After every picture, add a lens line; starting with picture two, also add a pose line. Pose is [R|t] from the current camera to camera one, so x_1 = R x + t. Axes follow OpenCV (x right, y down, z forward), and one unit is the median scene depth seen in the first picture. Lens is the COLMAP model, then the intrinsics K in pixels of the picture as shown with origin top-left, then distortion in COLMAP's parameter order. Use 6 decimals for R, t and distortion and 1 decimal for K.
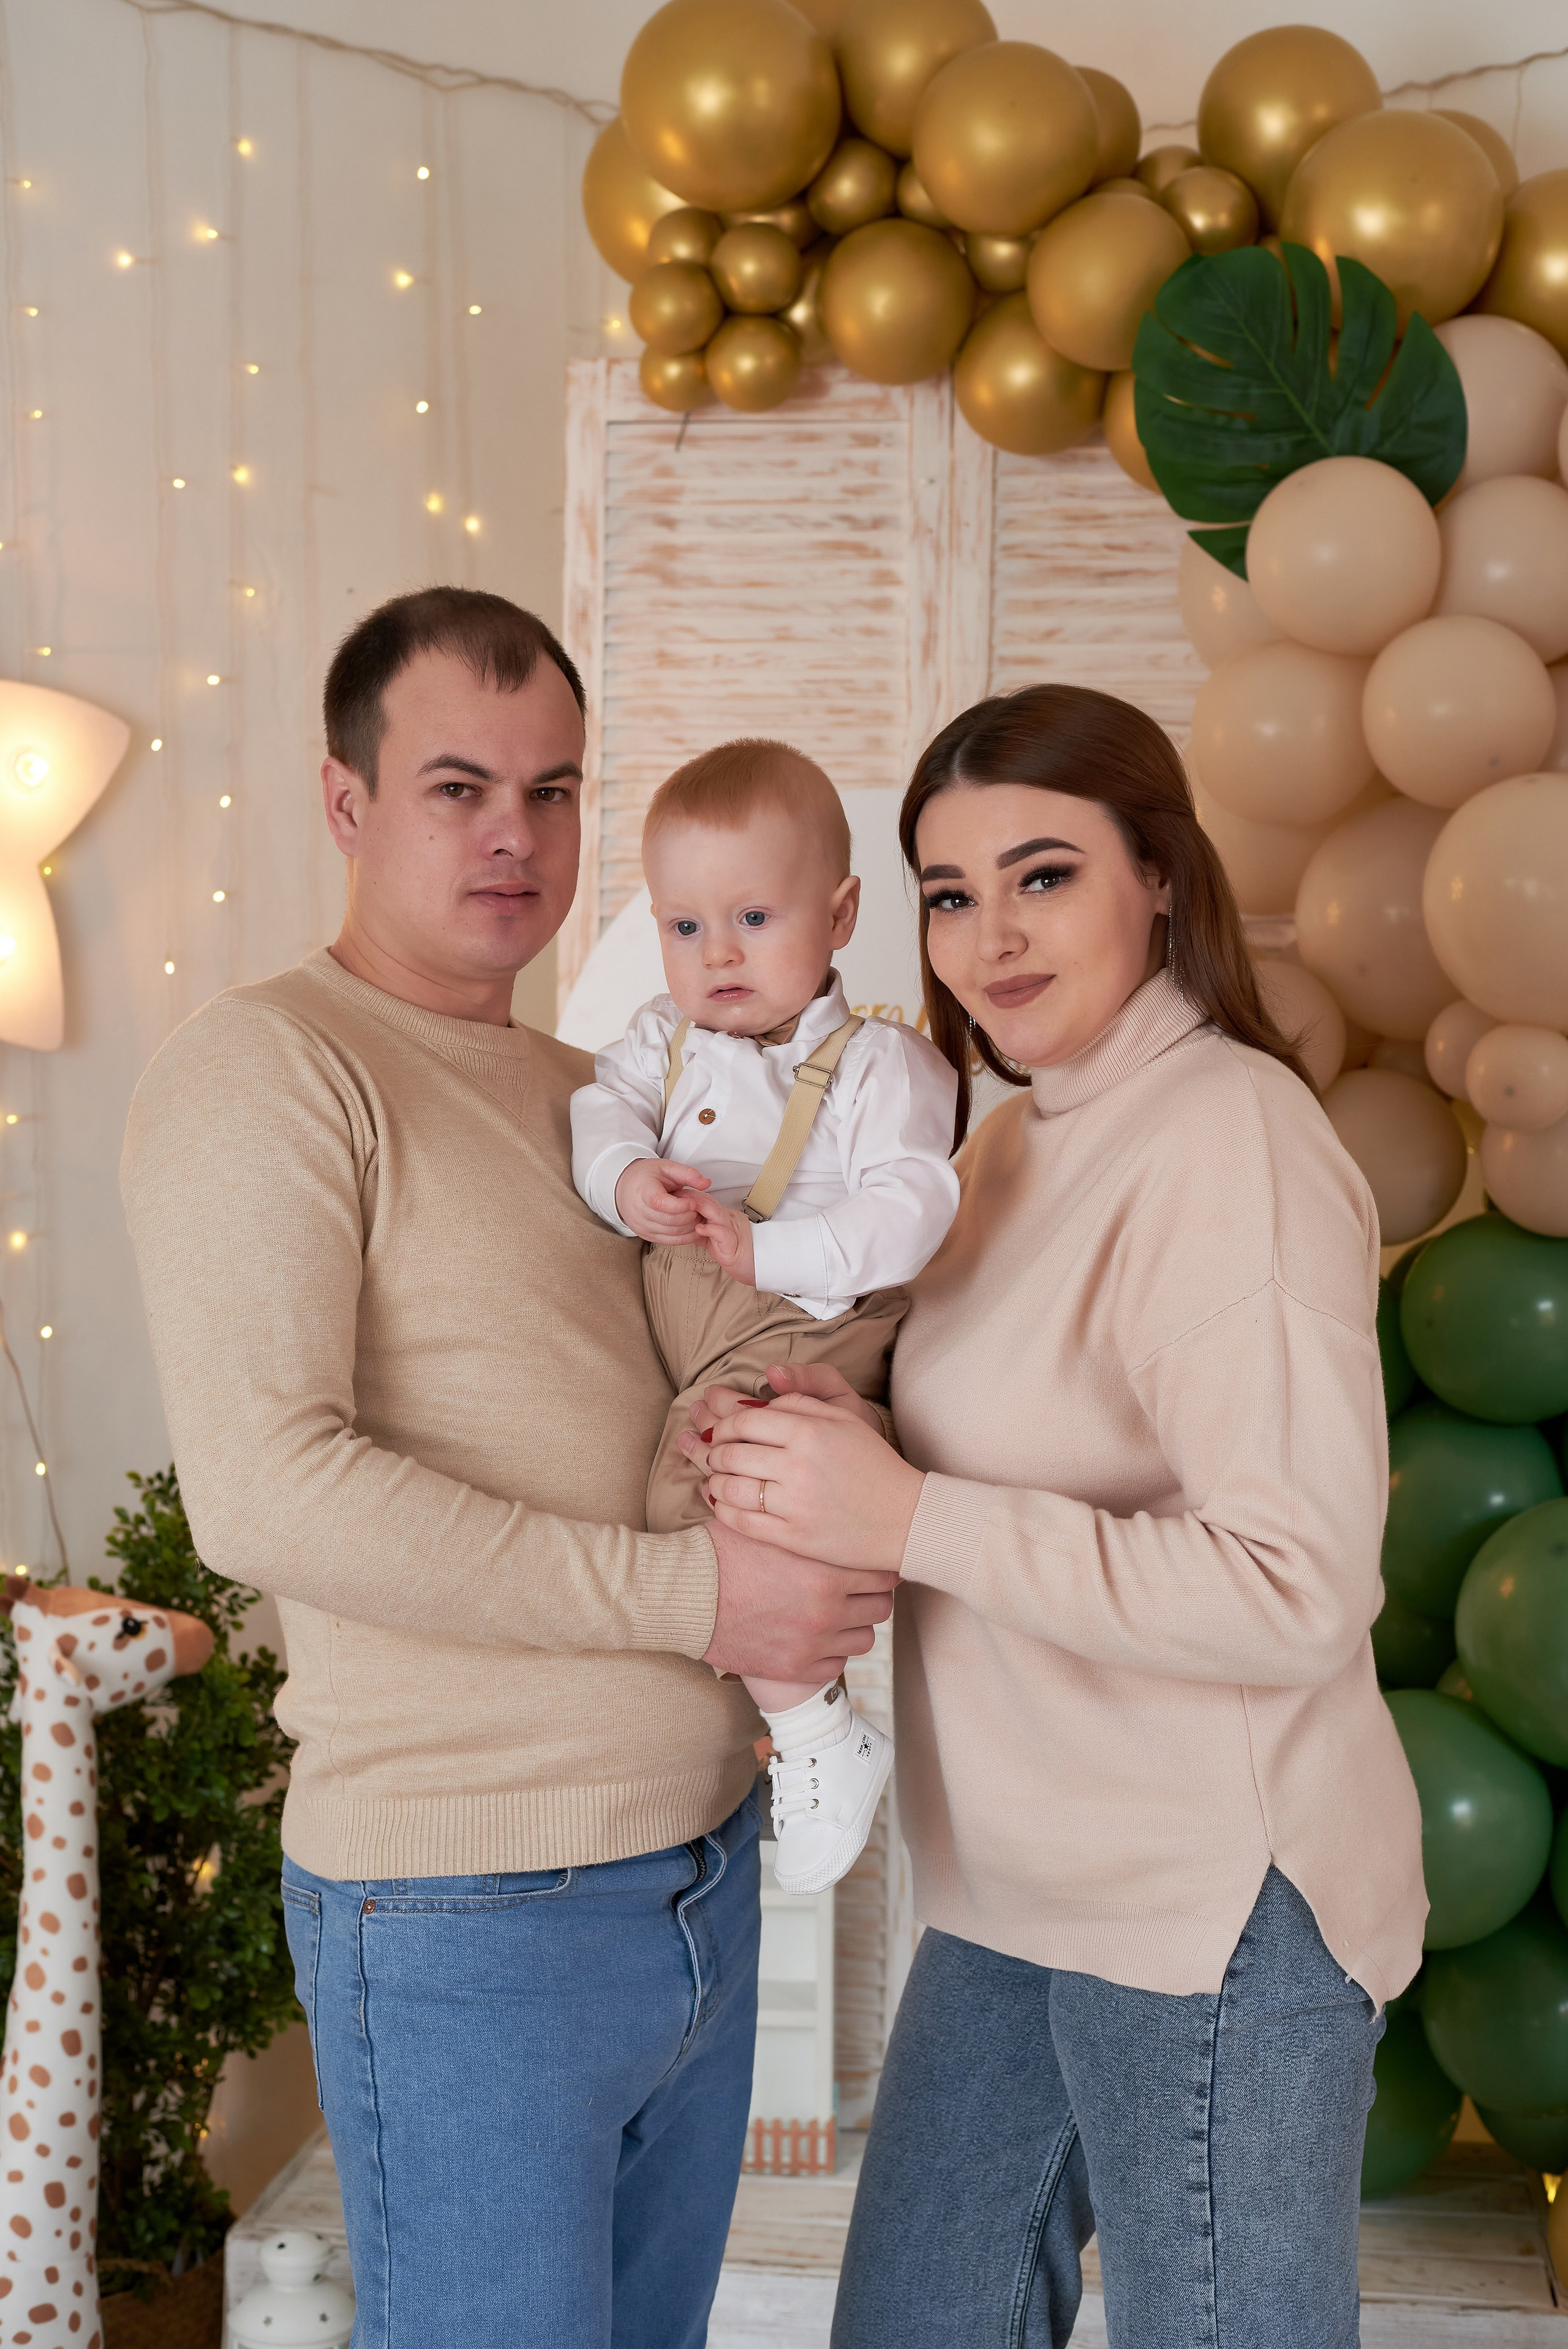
lens RADIAL K [[3374.1, 0, 785.5], [0, 3374.1, 1171.4], [0, 0, 1]] dist [-0.031798, 0.000000]
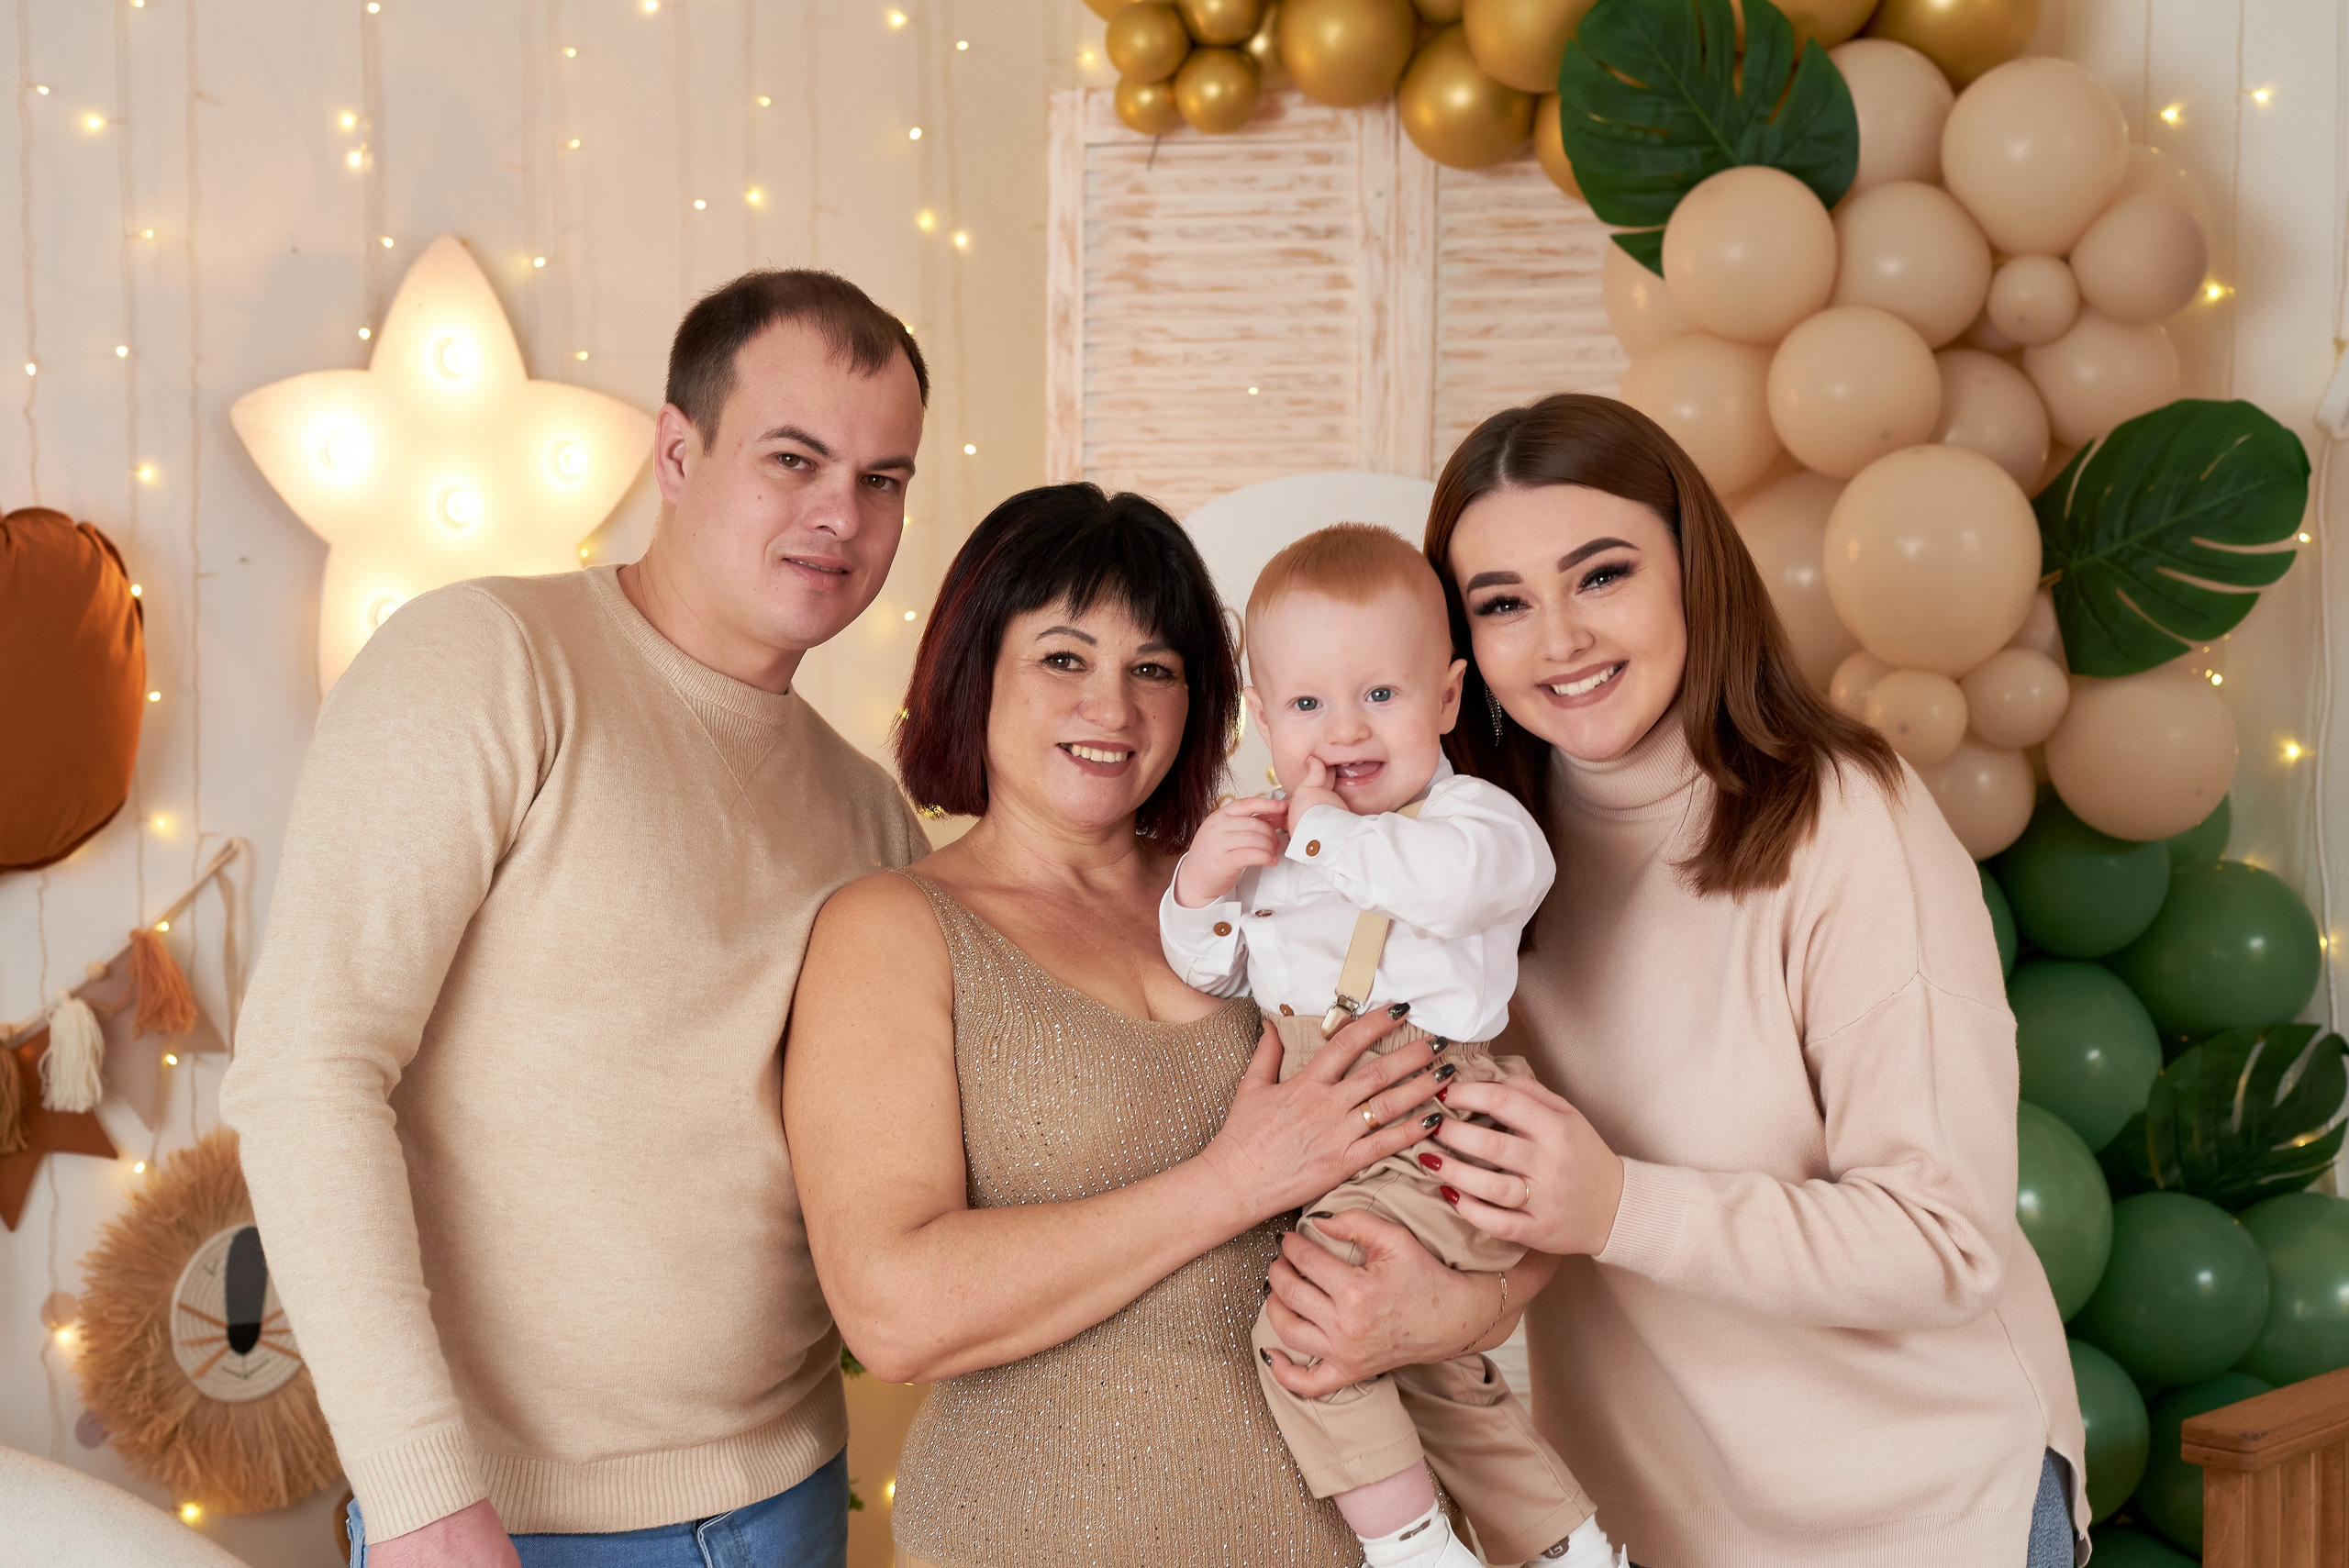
lens RADIAL K [[3374.0, 0, 1172.6], [0, 3374.0, 786.2], [0, 0, 1]] dist [-0.031798, 0.000000]
pose [[0.999772, -0.009192, -0.019290, -0.005031], [0.008584, 0.999471, -0.031365, 0.023874], [0.019568, 0.031193, 0.999322, -0.102167]]
